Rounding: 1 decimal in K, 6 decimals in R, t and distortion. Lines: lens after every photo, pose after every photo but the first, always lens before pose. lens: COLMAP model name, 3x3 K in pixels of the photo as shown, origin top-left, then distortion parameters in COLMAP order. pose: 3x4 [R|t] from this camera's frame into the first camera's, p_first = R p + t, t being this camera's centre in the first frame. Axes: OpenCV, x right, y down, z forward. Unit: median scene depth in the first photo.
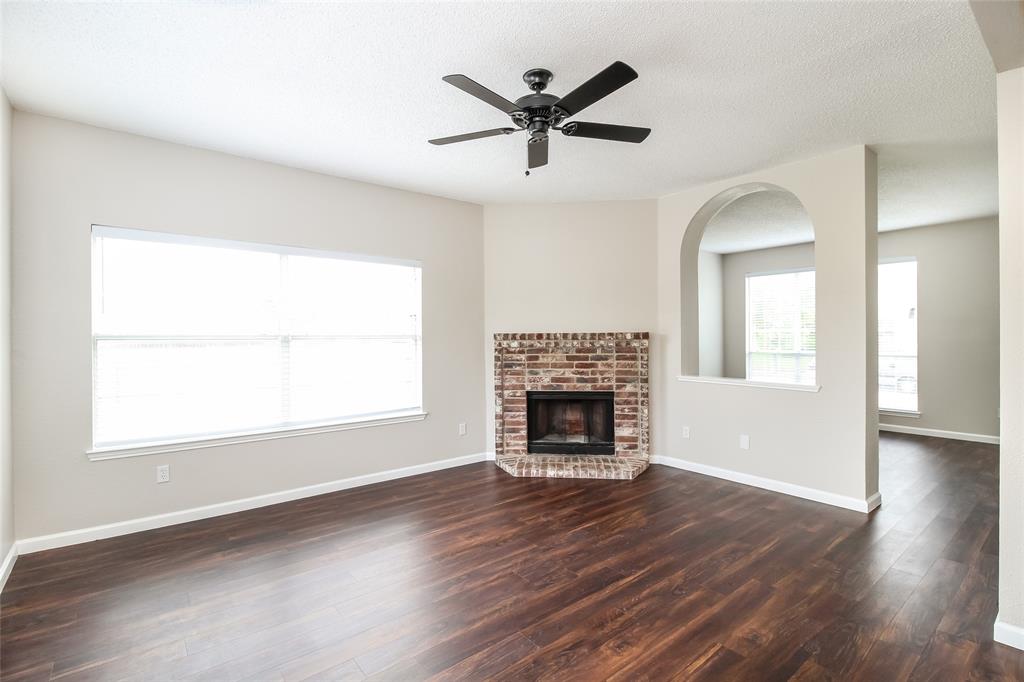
lens RADIAL K [[480.6, 0, 512.2], [0, 480.6, 333.6], [0, 0, 1]] dist [-0.018777, -0.004325]
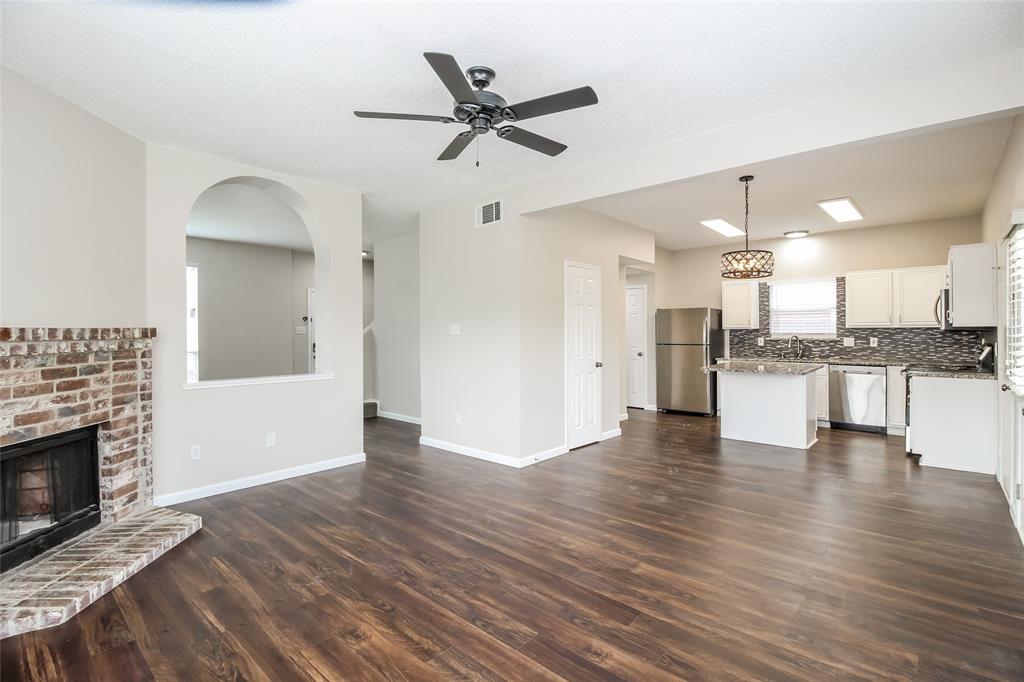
lens RADIAL K [[480.6, 0, 515.3], [0, 480.6, 328.1], [0, 0, 1]] dist [-0.018777, -0.004325]
pose [[-0.172188, 0.009039, 0.985023, -0.495825], [0.006133, 0.999948, -0.008104, 0.006420], [-0.985045, 0.004646, -0.172235, 0.581301]]
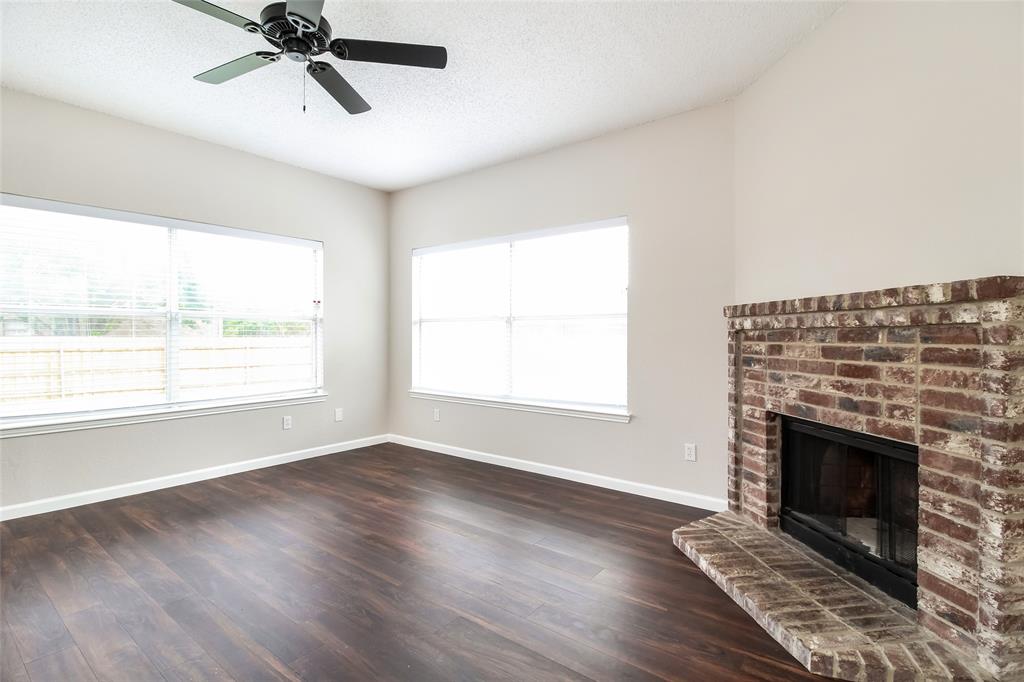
lens RADIAL K [[480.6, 0, 507.9], [0, 480.6, 334.9], [0, 0, 1]] dist [-0.018777, -0.004325]
pose [[0.233168, 0.005850, -0.972419, 0.493364], [-0.003098, 0.999981, 0.005273, 0.033554], [0.972431, 0.001783, 0.233182, 0.608854]]
